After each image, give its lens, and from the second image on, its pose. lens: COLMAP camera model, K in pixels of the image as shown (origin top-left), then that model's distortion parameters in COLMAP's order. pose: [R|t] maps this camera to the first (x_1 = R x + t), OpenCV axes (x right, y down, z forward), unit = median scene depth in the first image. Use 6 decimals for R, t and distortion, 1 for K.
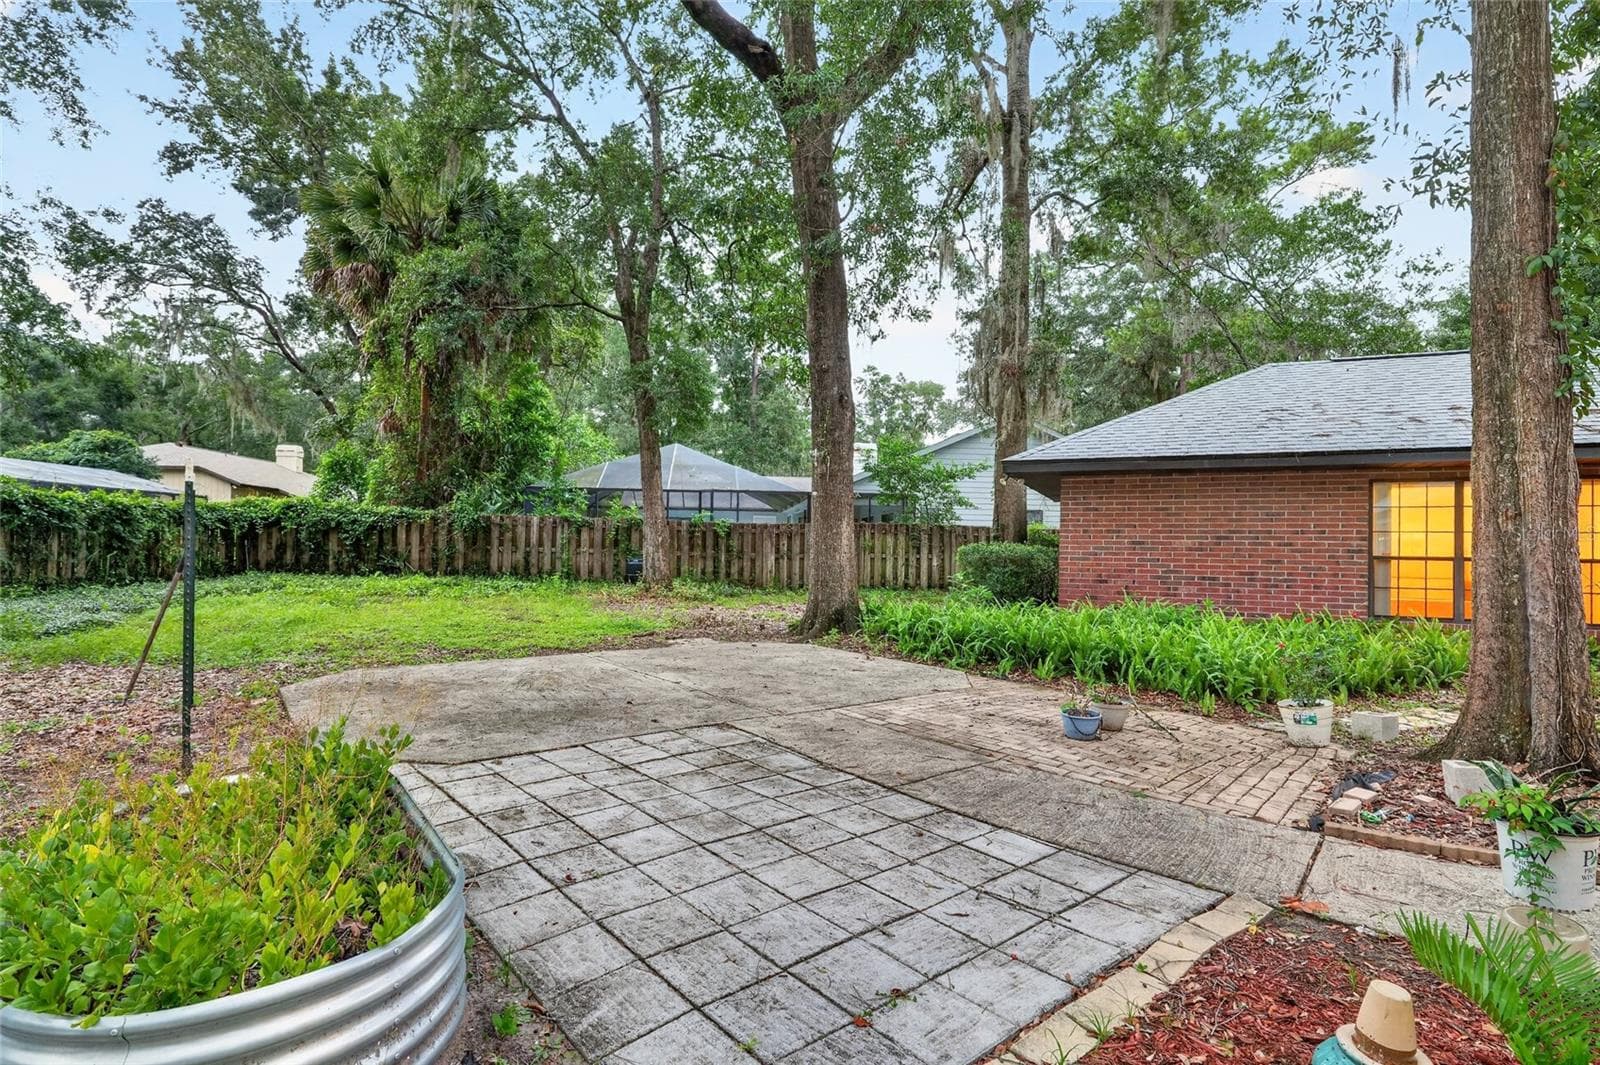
lens RADIAL K [[804.3, 0, 793.9], [0, 804.3, 536.0], [0, 0, 1]] dist [-0.004259, -0.000646]
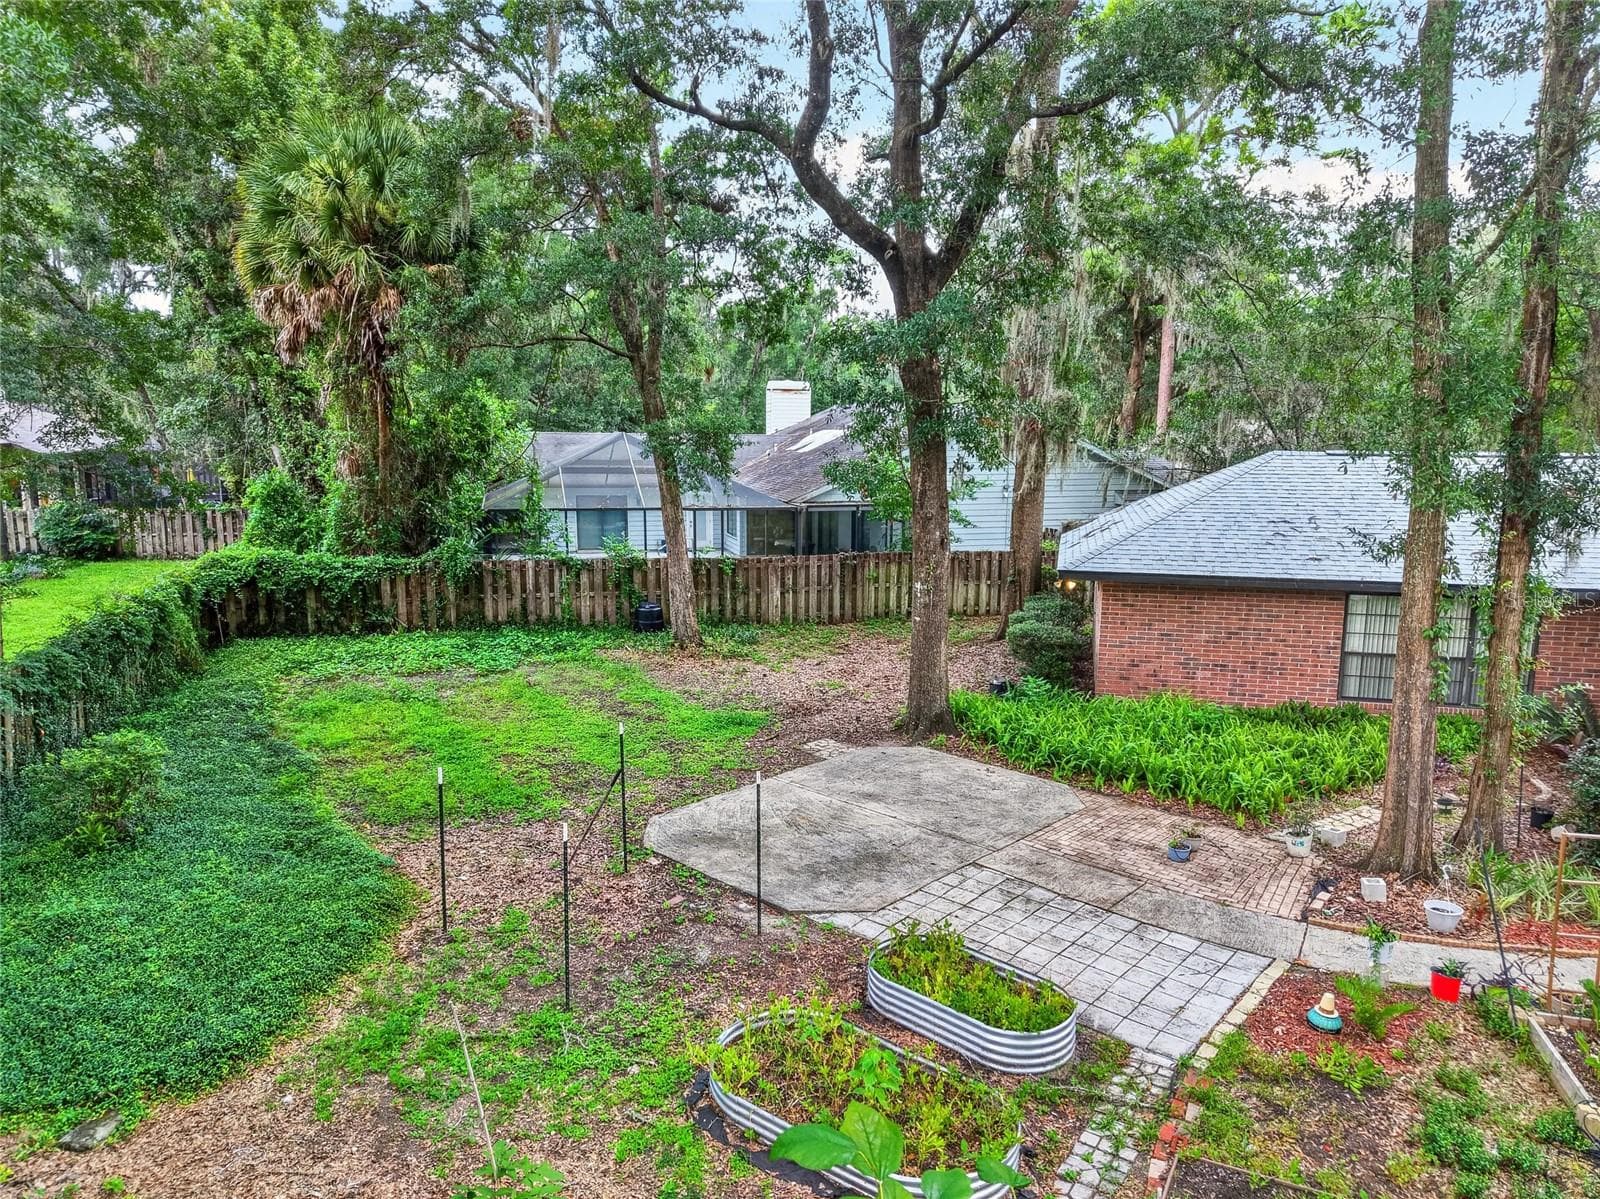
lens RADIAL K [[1103.7, 0, 796.7], [0, 1103.7, 604.9], [0, 0, 1]] dist [0.051503, -0.074422]
pose [[0.986189, -0.033464, 0.162209, -0.235917], [0.004624, 0.984557, 0.175003, -0.203791], [-0.165561, -0.171836, 0.971114, -0.314807]]
